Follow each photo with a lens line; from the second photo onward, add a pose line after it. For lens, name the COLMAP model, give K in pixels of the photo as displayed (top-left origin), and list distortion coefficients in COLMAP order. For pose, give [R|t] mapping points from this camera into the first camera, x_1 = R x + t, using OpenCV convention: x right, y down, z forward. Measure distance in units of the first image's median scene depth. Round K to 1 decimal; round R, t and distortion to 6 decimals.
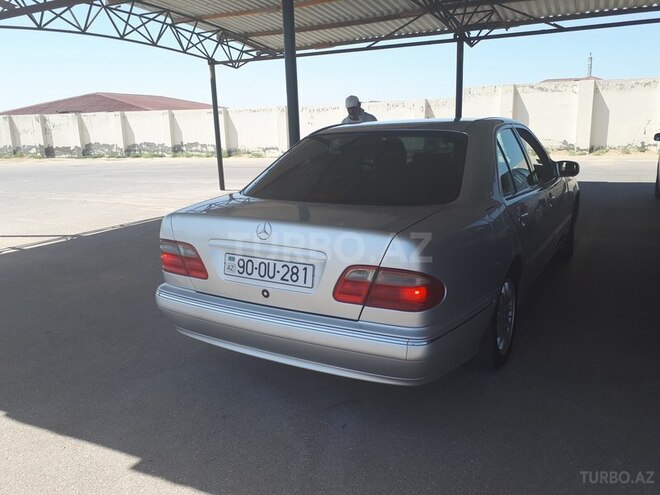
lens RADIAL K [[584.2, 0, 330.0], [0, 584.2, 247.5], [0, 0, 1]] dist [0.069192, -0.003799]
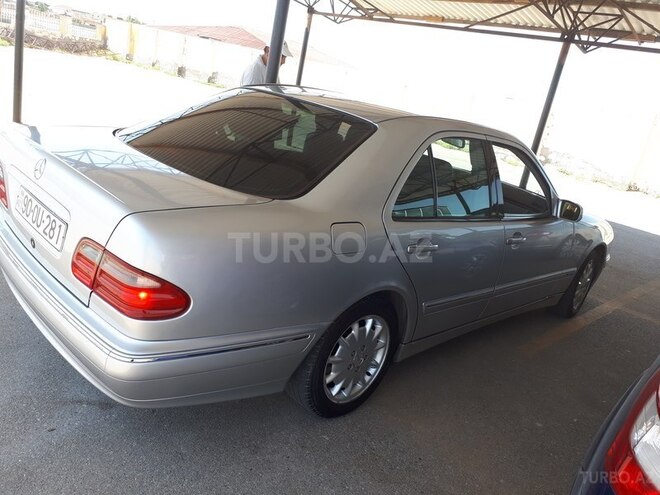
lens RADIAL K [[584.2, 0, 330.0], [0, 584.2, 247.5], [0, 0, 1]] dist [0.069192, -0.003799]
pose [[0.943816, 0.283318, -0.170125, 0.126017], [-0.275375, 0.958850, 0.069104, -0.026135], [0.182703, -0.018373, 0.982997, 0.073019]]
